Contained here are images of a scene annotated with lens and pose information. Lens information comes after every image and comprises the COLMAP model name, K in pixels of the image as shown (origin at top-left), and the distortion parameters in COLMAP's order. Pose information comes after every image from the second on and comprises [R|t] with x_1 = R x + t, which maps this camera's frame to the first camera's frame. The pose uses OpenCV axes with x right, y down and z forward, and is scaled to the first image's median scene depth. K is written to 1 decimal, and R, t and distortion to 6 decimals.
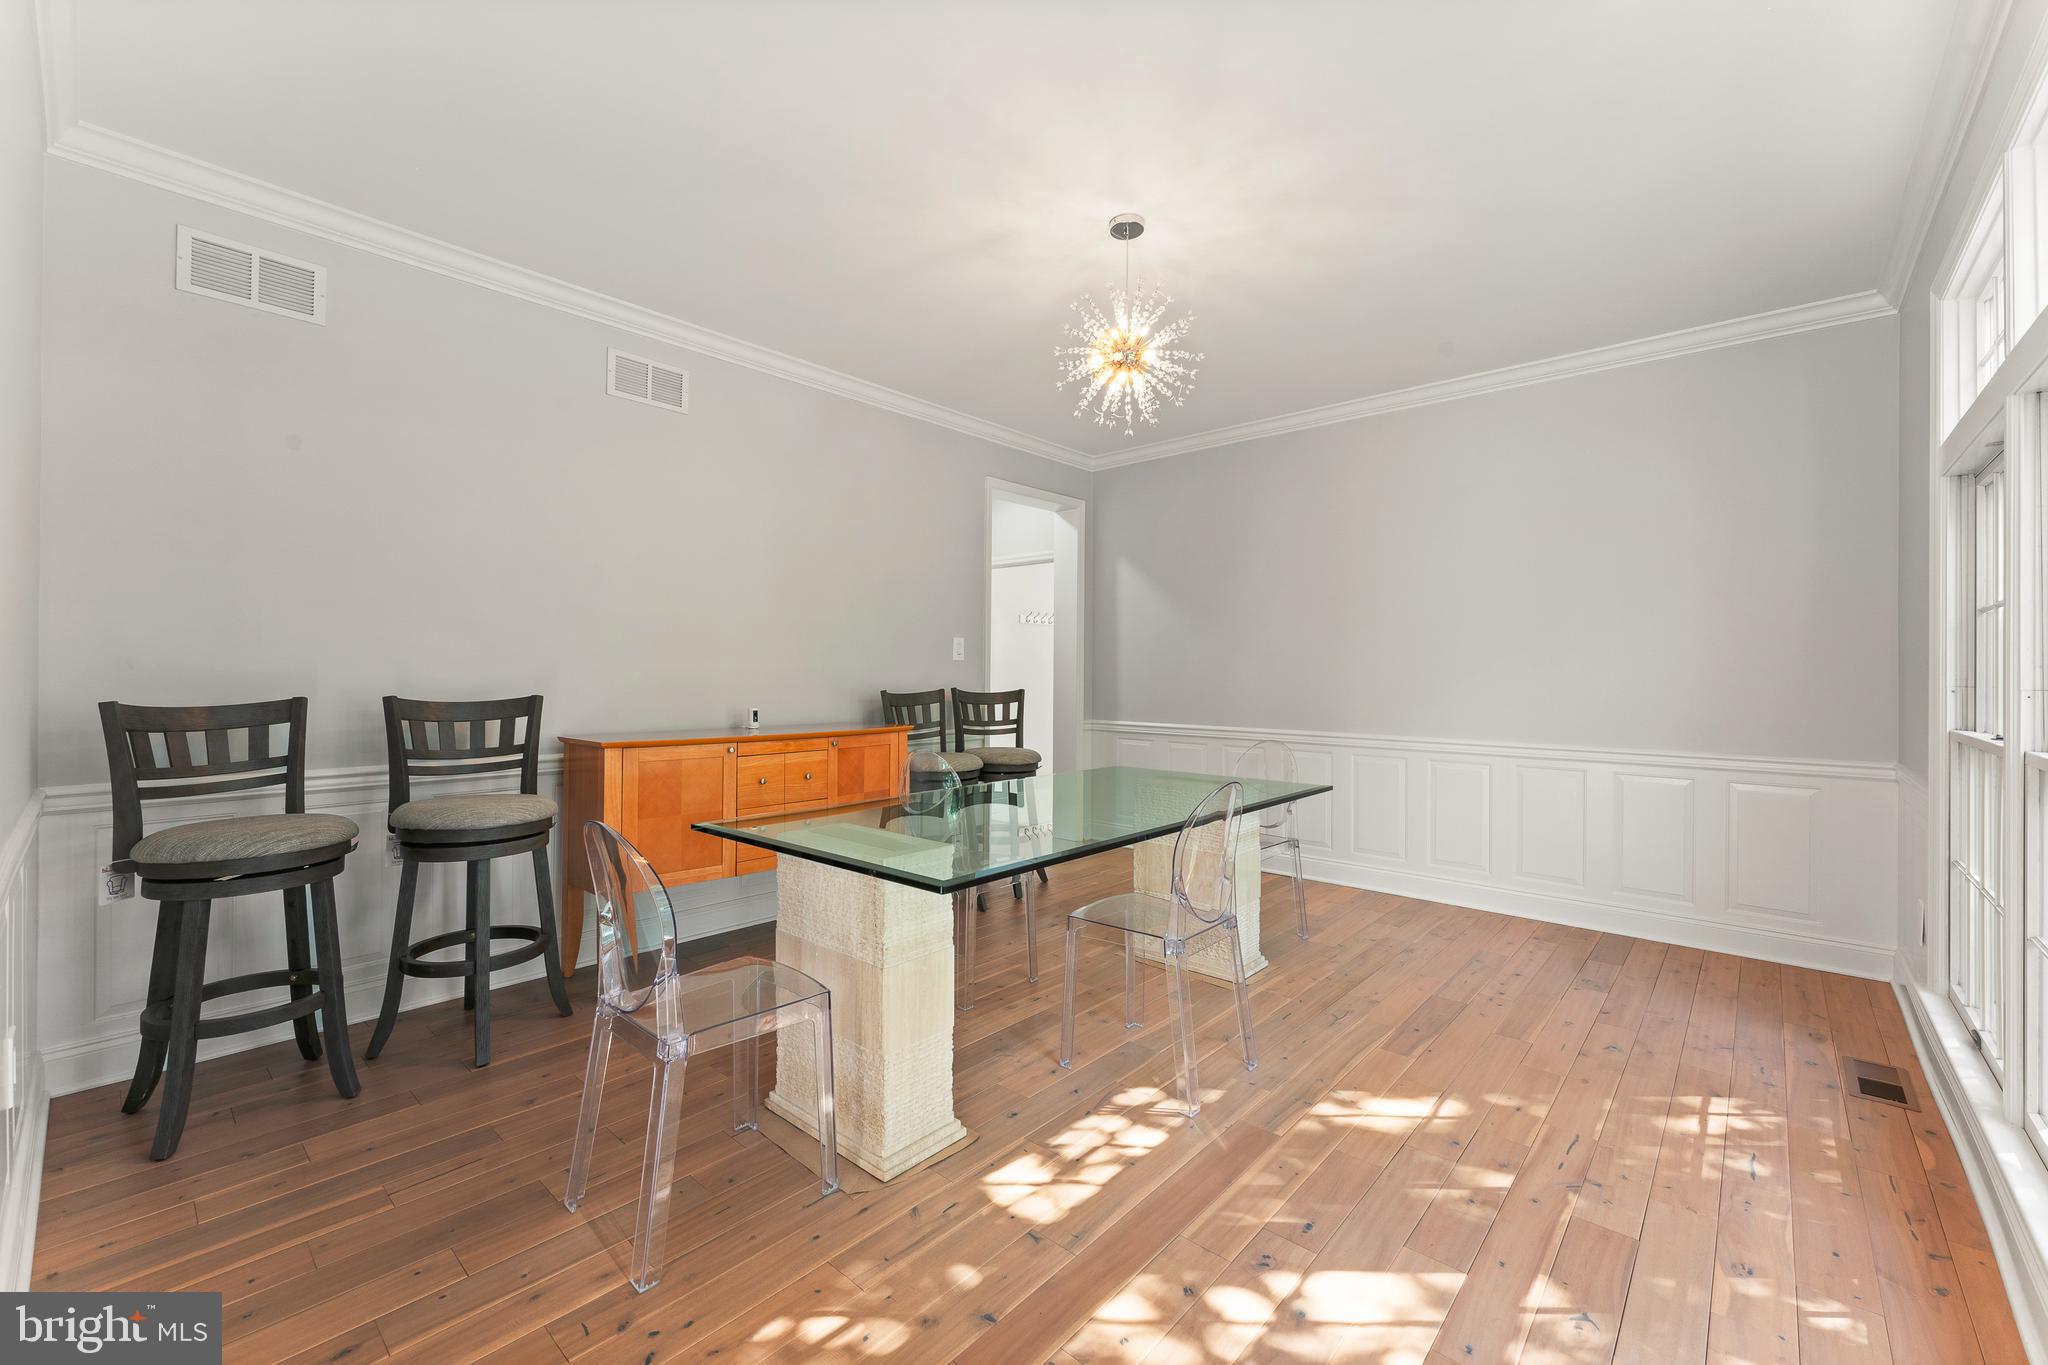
lens RADIAL K [[838.5, 0, 1019.3], [0, 838.5, 673.2], [0, 0, 1]] dist [0.001288, 0.000003]
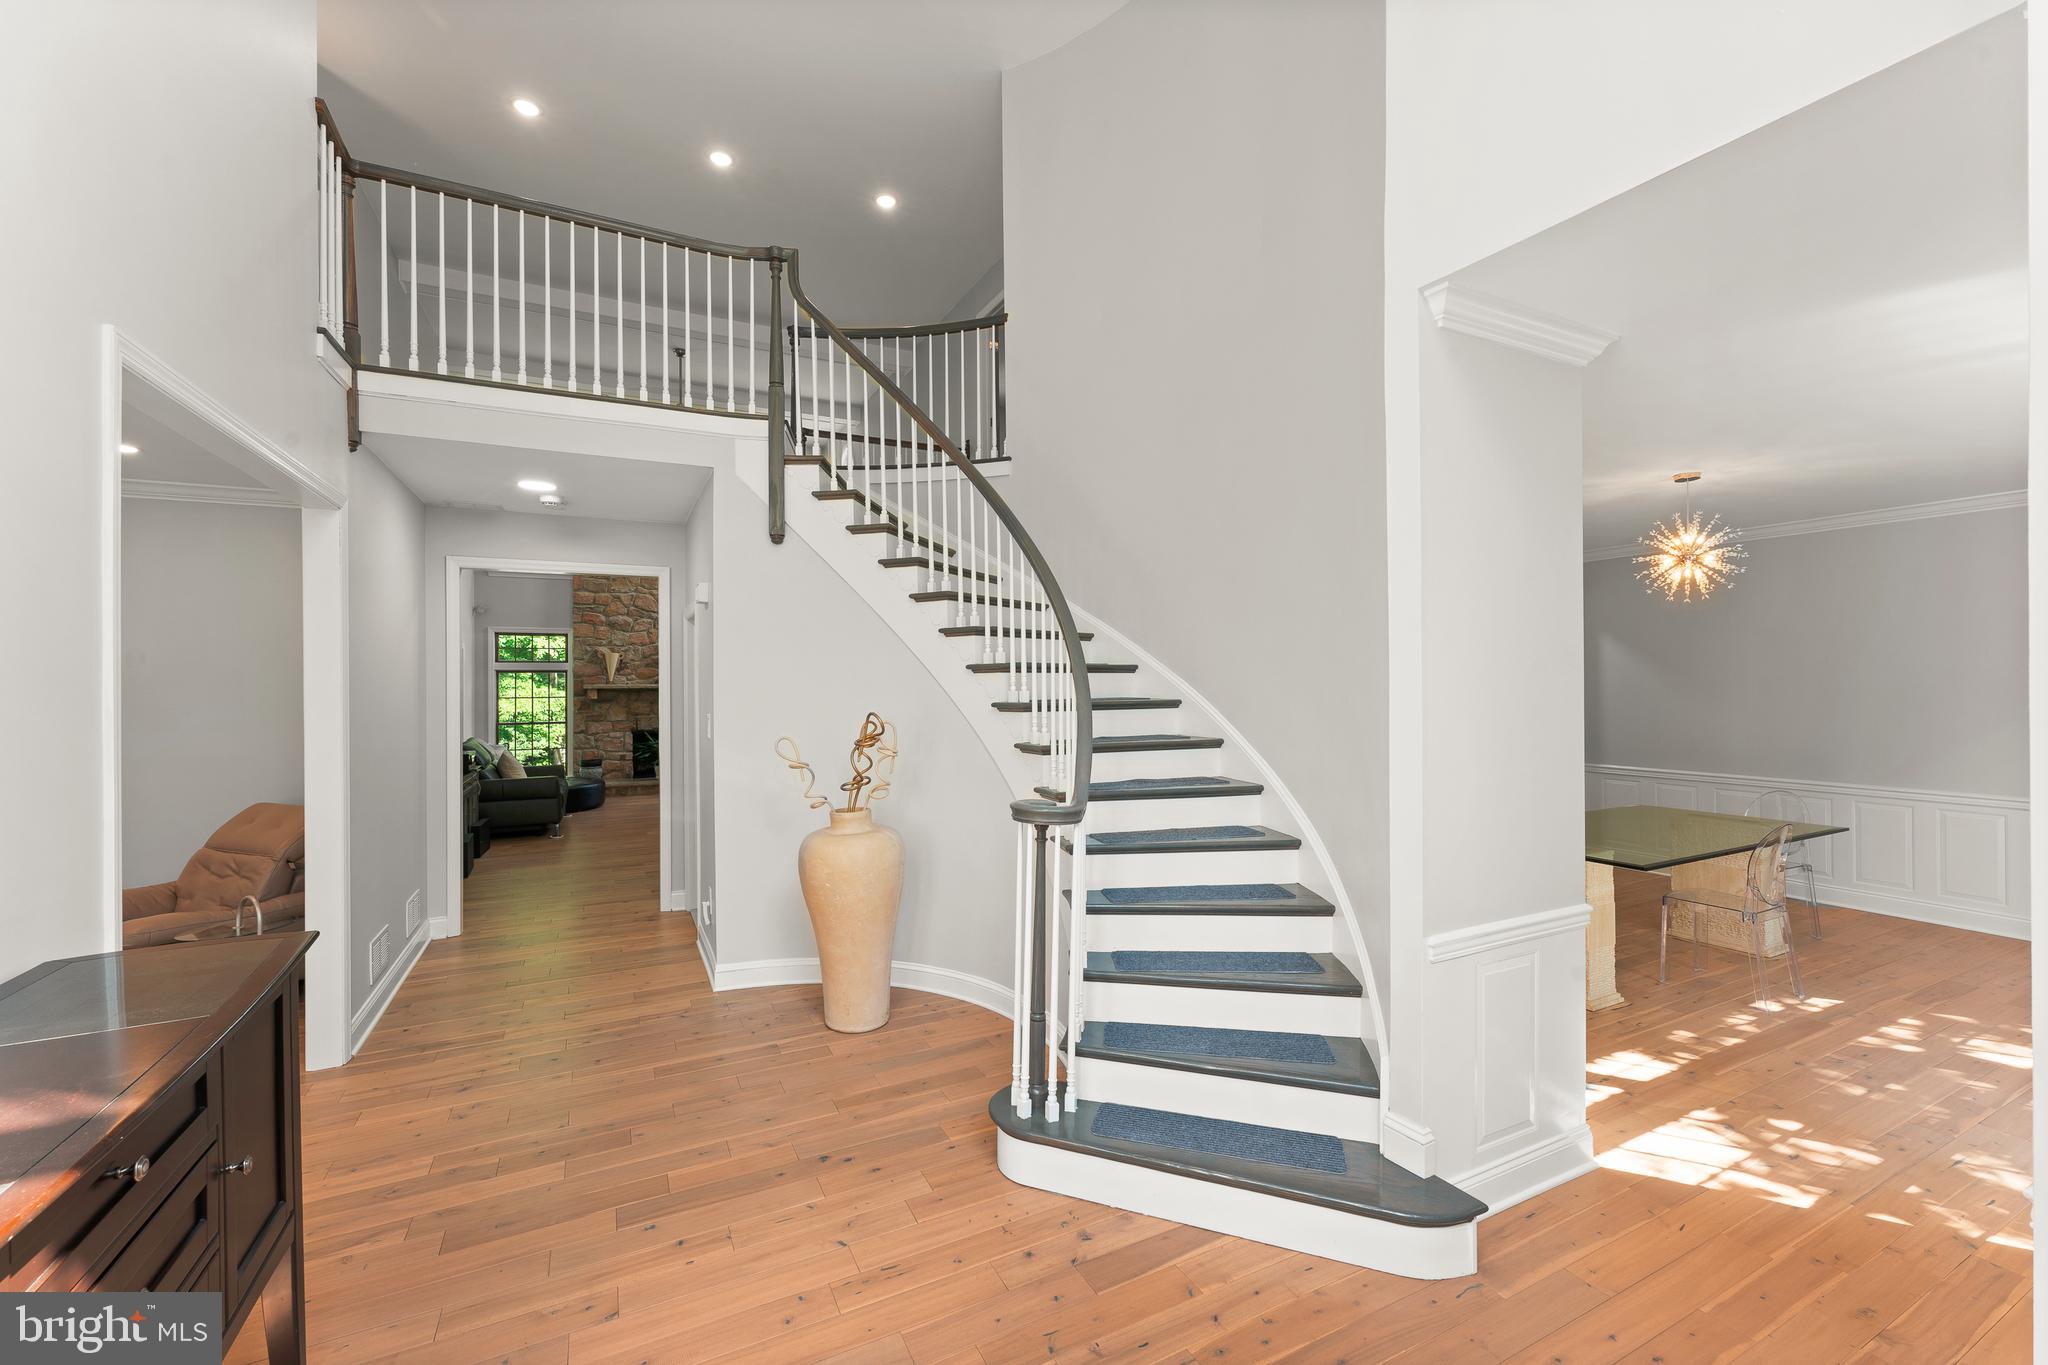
lens RADIAL K [[838.5, 0, 1019.3], [0, 838.5, 673.2], [0, 0, 1]] dist [0.001288, 0.000003]
pose [[0.932230, -0.014001, -0.361596, -0.503137], [0.009005, 0.999839, -0.015500, -0.139259], [0.361755, 0.011194, 0.932206, -1.002745]]
